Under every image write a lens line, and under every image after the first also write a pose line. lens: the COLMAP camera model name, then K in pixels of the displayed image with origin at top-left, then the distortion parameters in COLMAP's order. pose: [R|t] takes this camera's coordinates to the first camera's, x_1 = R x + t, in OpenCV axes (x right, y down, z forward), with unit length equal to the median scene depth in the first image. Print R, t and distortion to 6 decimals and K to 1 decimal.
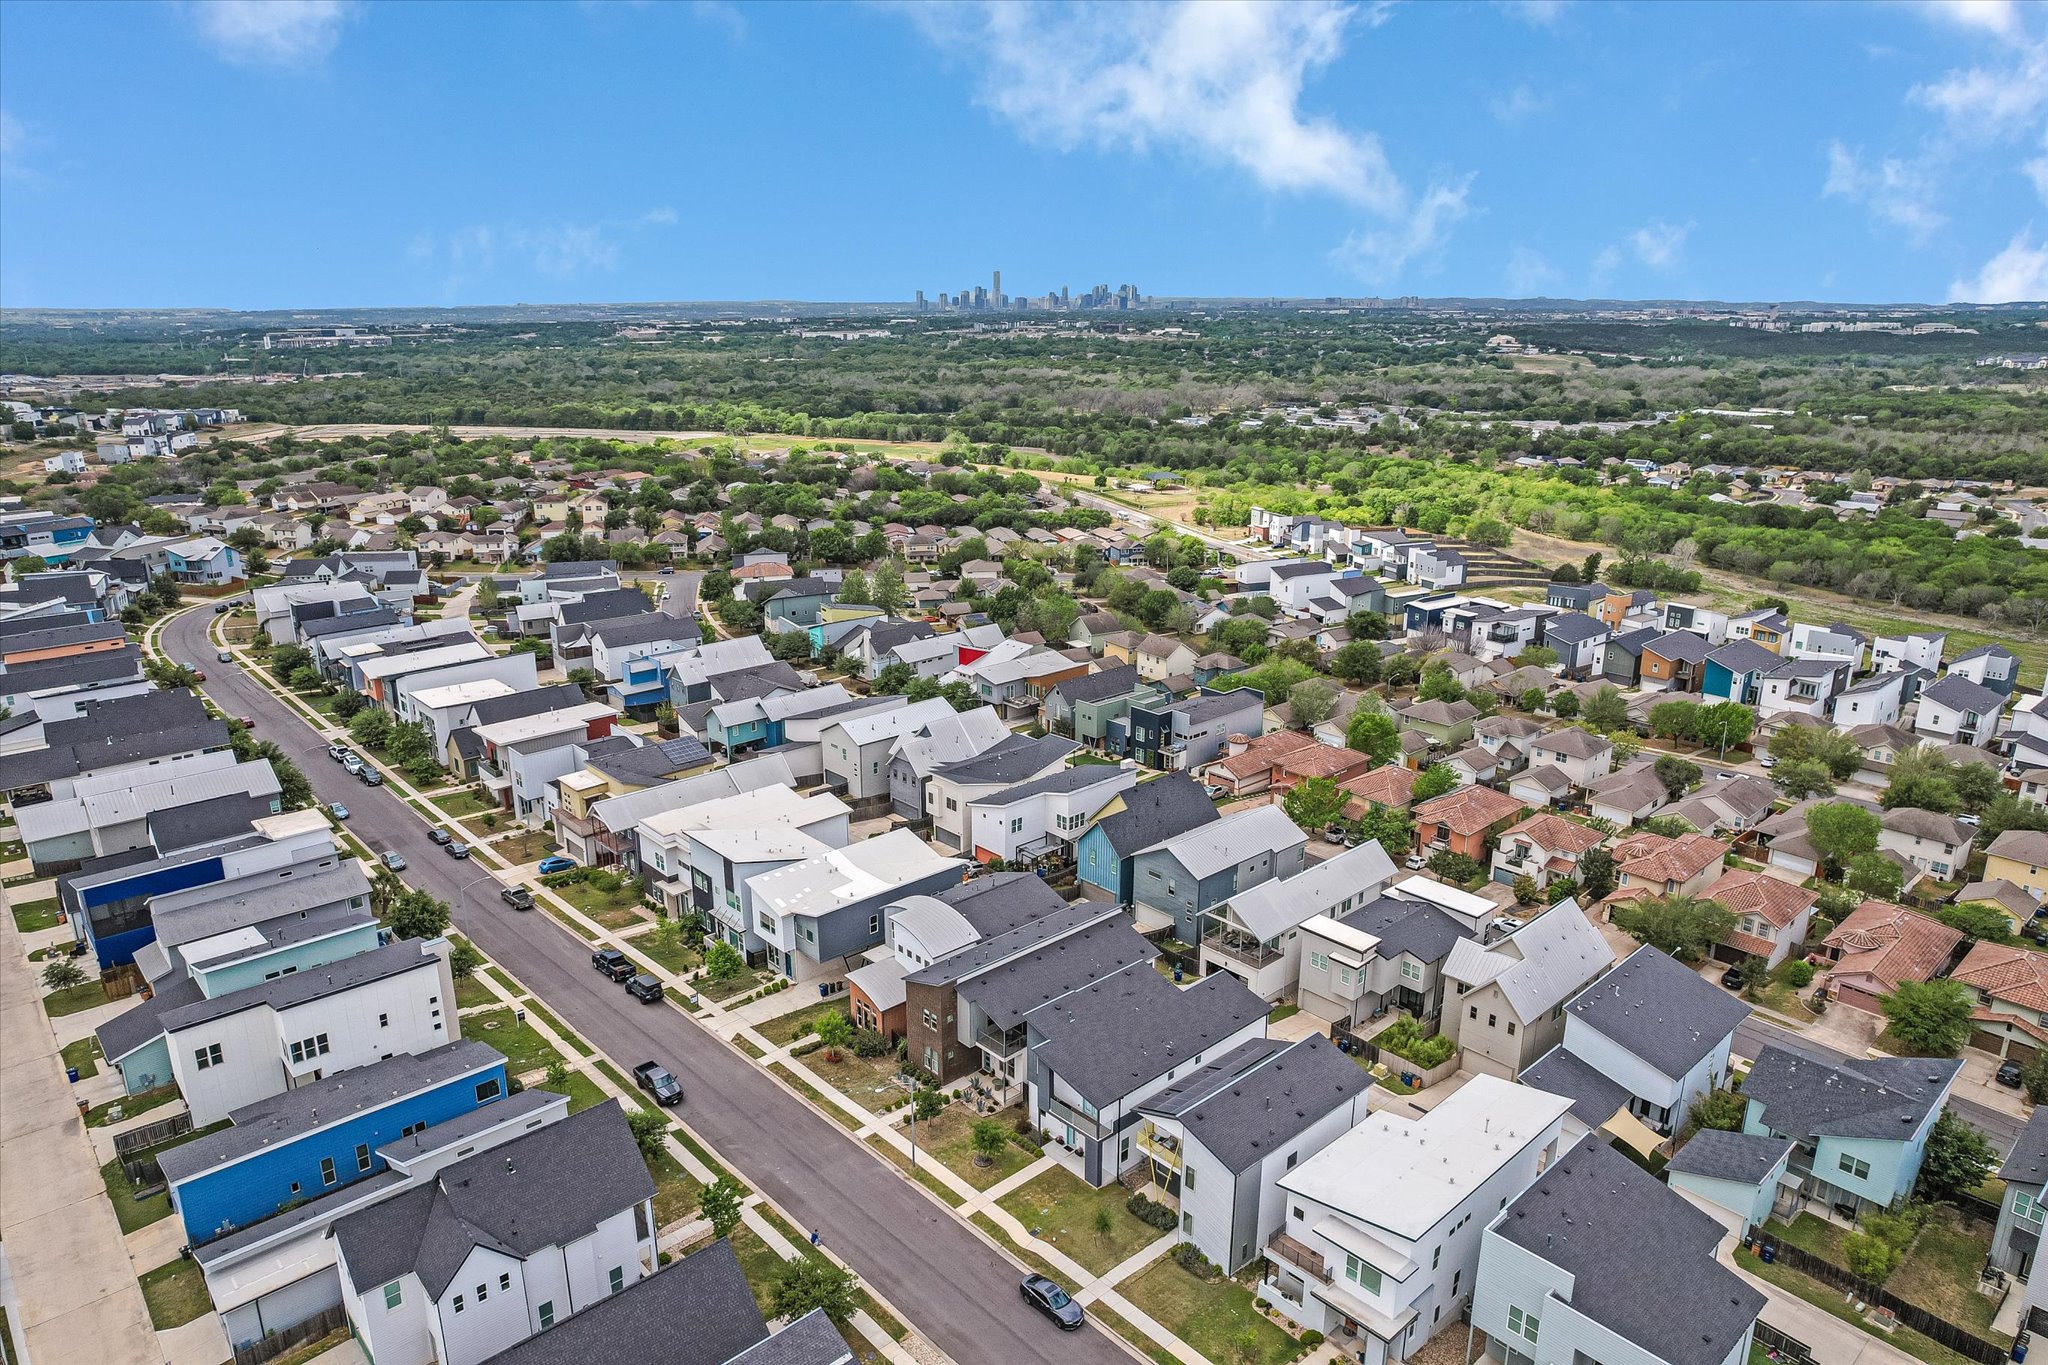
lens RADIAL K [[1307.4, 0, 1024.0], [0, 1307.4, 682.5], [0, 0, 1]] dist [-0.043813, 0.003584]
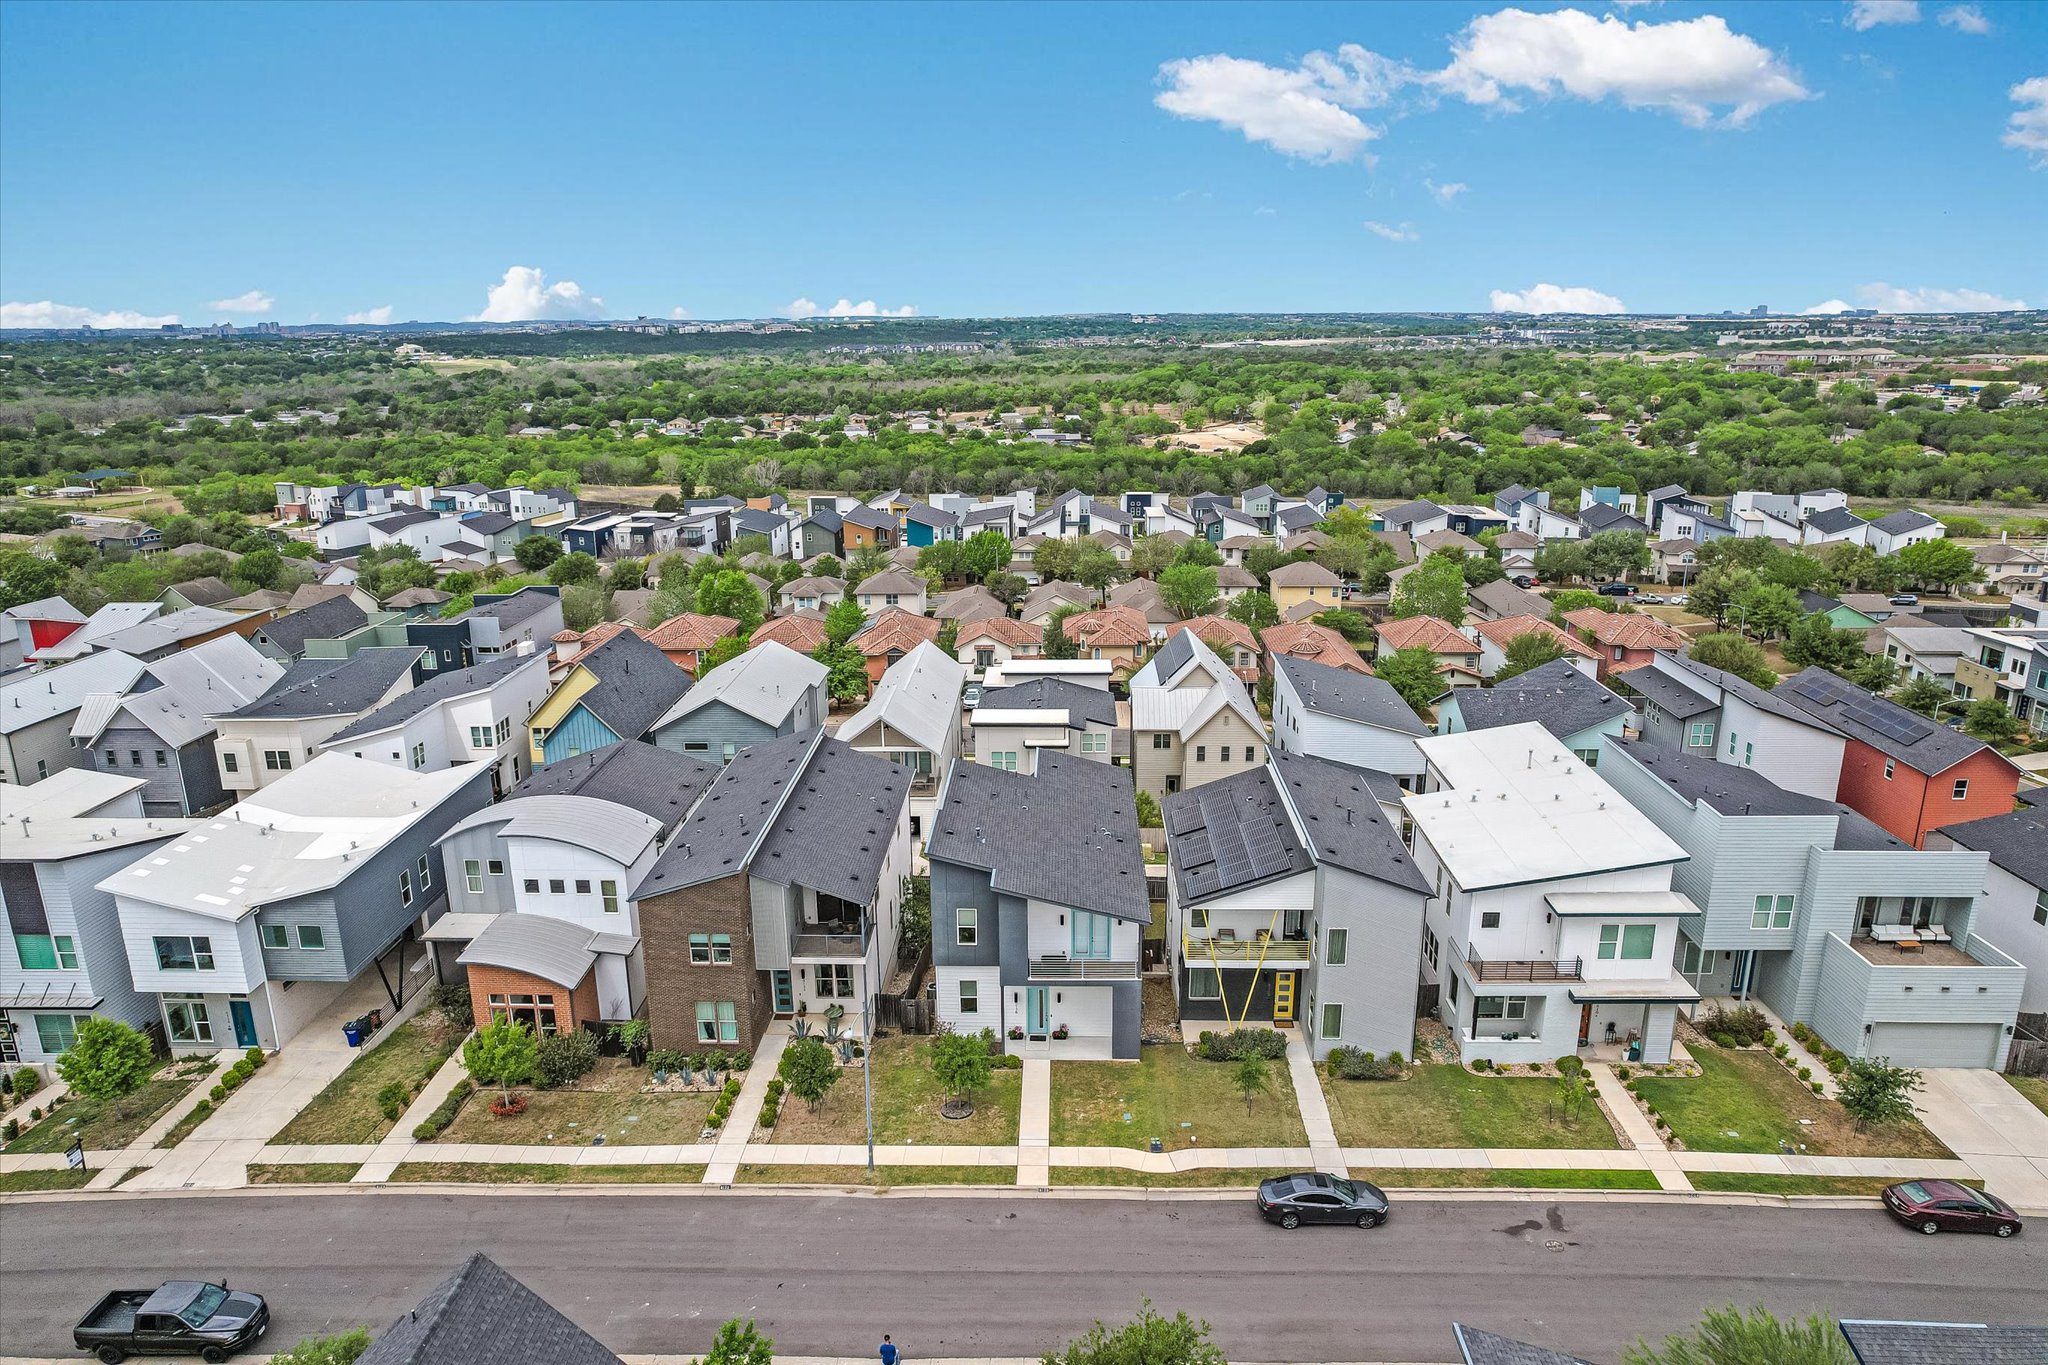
lens RADIAL K [[1314.4, 0, 1024.0], [0, 1314.4, 682.5], [0, 0, 1]] dist [-0.075999, 0.070995]
pose [[0.701282, -0.198788, 0.684607, -0.212630], [0.210544, 0.975251, 0.067509, 0.089096], [-0.681083, 0.096797, 0.725779, 0.317888]]
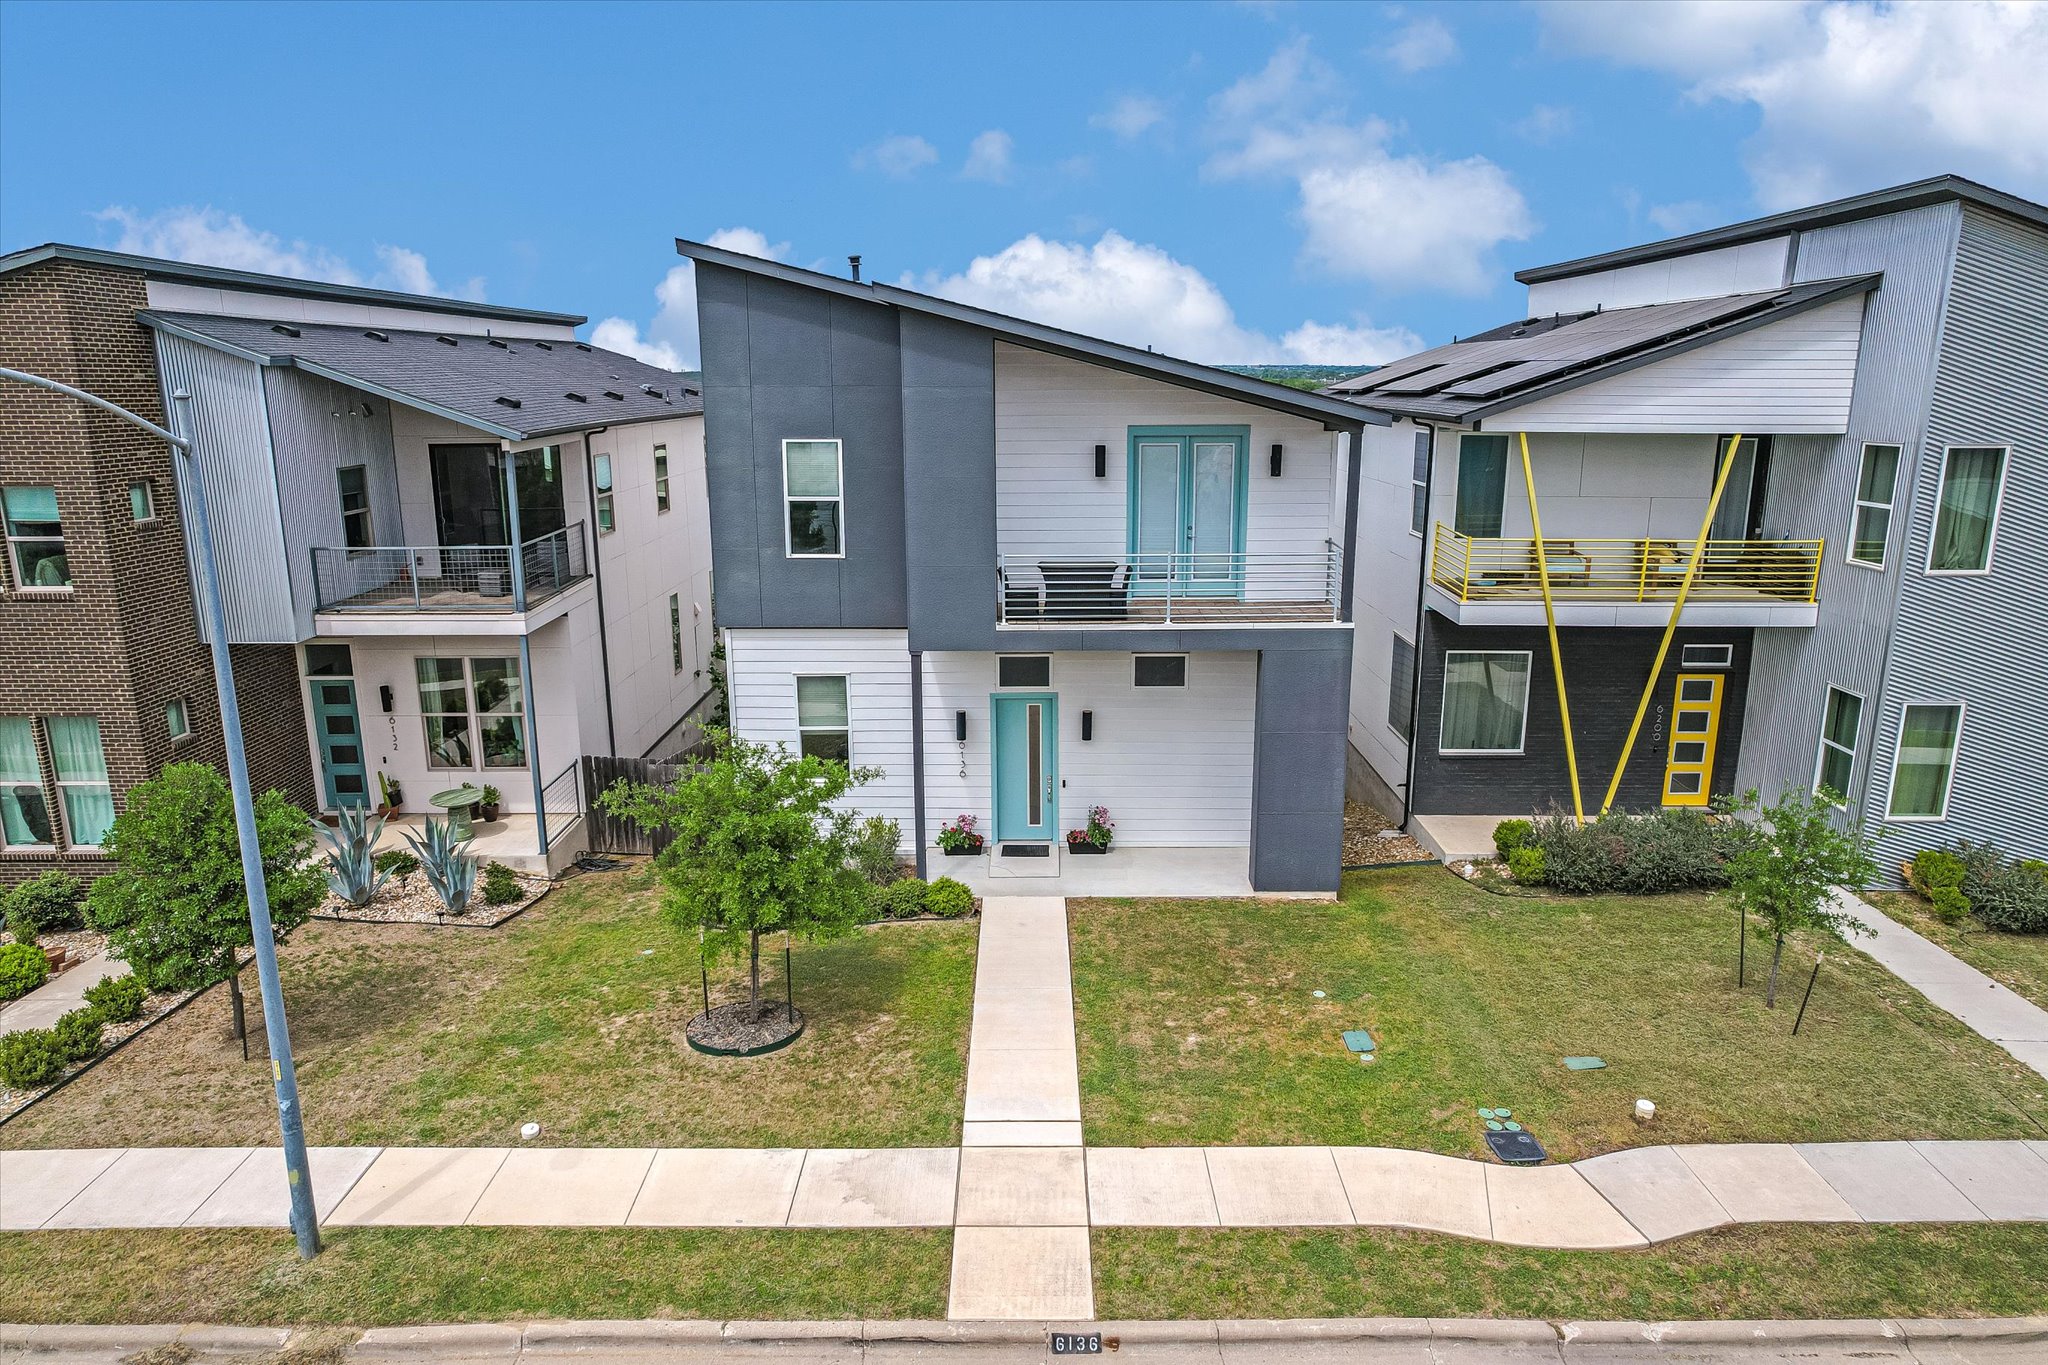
lens RADIAL K [[1307.4, 0, 1024.0], [0, 1307.4, 682.5], [0, 0, 1]] dist [-0.043813, 0.003584]
pose [[0.682503, -0.170739, 0.710660, -0.067078], [0.210674, 0.977019, 0.032406, 0.191210], [-0.699861, 0.127601, 0.702789, 0.498733]]
